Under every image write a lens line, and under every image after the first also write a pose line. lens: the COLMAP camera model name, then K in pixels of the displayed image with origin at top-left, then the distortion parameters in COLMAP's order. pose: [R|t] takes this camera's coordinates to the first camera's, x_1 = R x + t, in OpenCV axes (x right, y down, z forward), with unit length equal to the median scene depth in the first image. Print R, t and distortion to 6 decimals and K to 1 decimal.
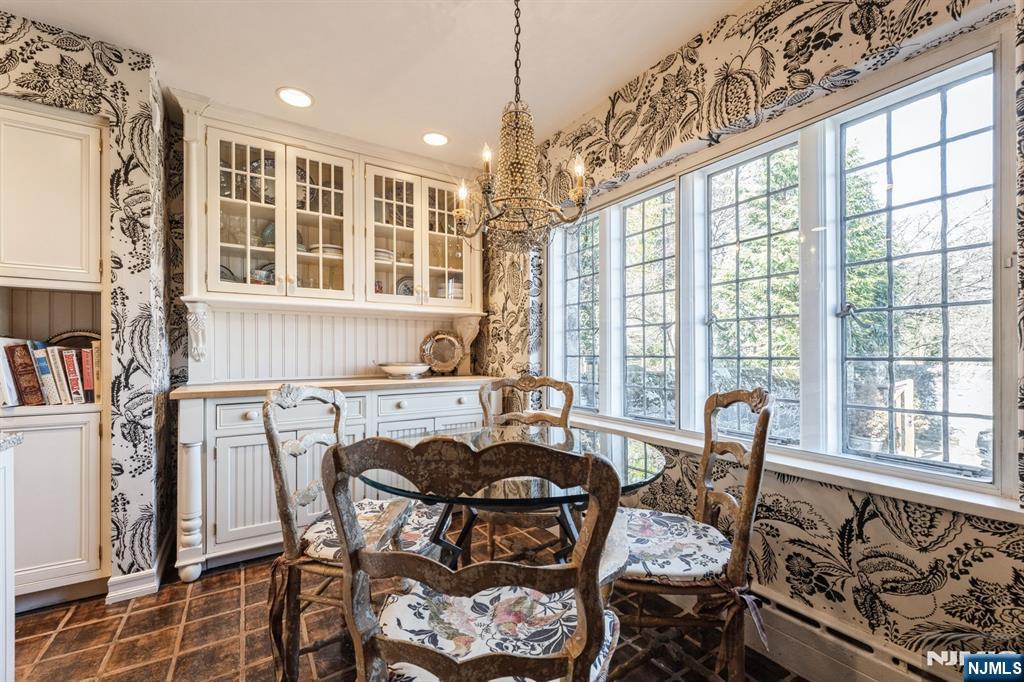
lens RADIAL K [[417.3, 0, 510.9], [0, 417.3, 353.6], [0, 0, 1]] dist [0.002693, 0.000470]
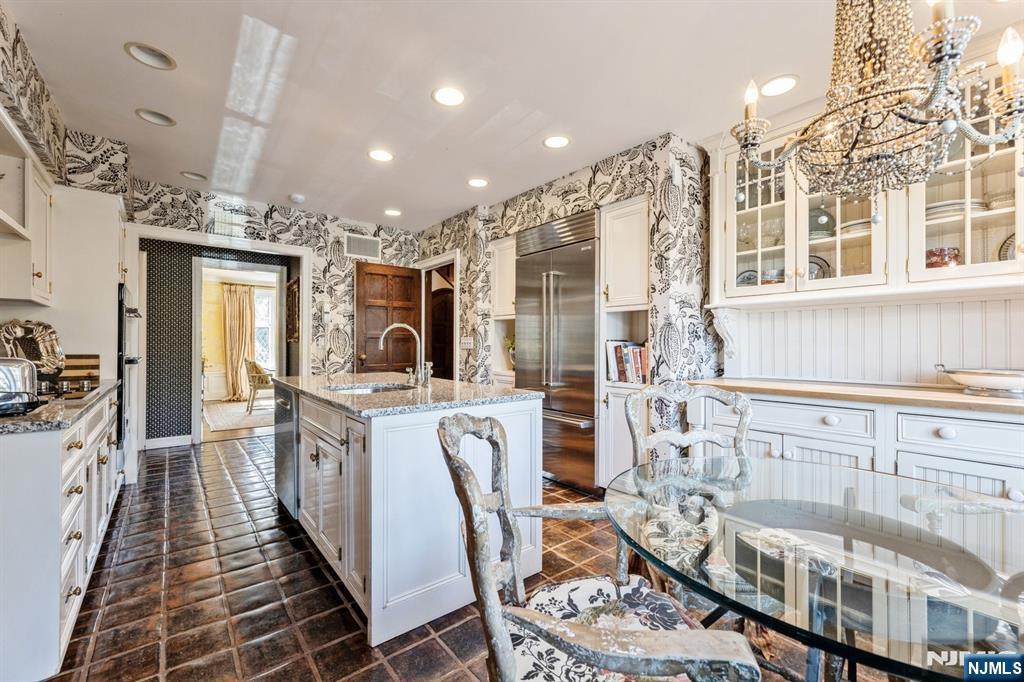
lens RADIAL K [[414.4, 0, 512.7], [0, 414.4, 346.3], [0, 0, 1]] dist [-0.000470, 0.000208]
pose [[0.131483, 0.000032, -0.991318, 0.330558], [-0.006655, 0.999977, -0.000850, -0.010317], [0.991296, 0.006709, 0.131480, 0.263389]]
